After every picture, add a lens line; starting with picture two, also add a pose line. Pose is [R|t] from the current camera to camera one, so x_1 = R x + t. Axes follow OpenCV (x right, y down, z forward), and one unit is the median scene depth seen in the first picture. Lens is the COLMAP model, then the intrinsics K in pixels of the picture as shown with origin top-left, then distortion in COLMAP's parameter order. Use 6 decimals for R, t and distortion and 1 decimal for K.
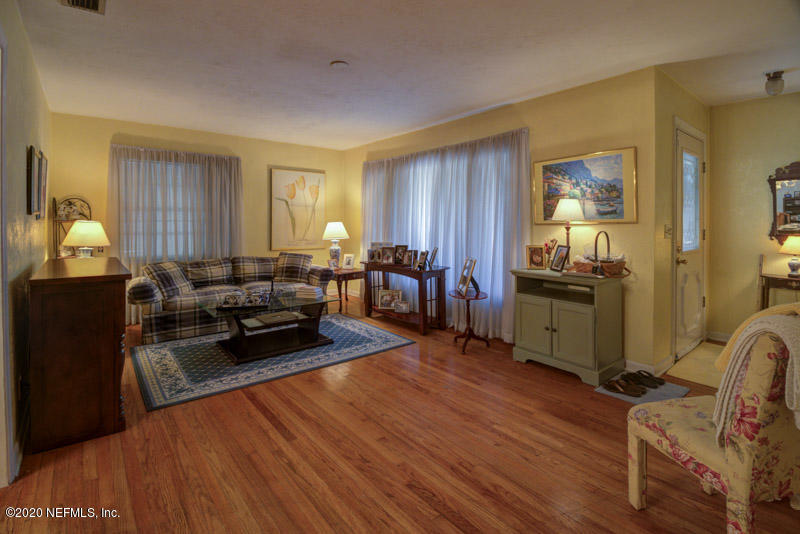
lens RADIAL K [[392.0, 0, 397.7], [0, 392.0, 217.7], [0, 0, 1]] dist [-0.013172, 0.000681]
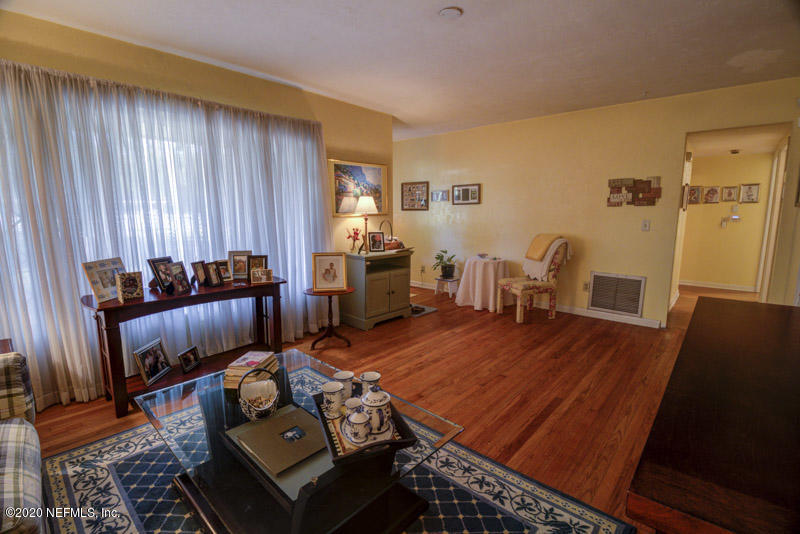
lens RADIAL K [[369.6, 0, 403.8], [0, 369.6, 270.3], [0, 0, 1]] dist [-0.013194, -0.001053]
pose [[-0.168098, -0.148306, 0.974550, -0.842644], [-0.000064, 0.988620, 0.150436, 0.010355], [-0.985770, 0.025226, -0.166194, 1.130707]]
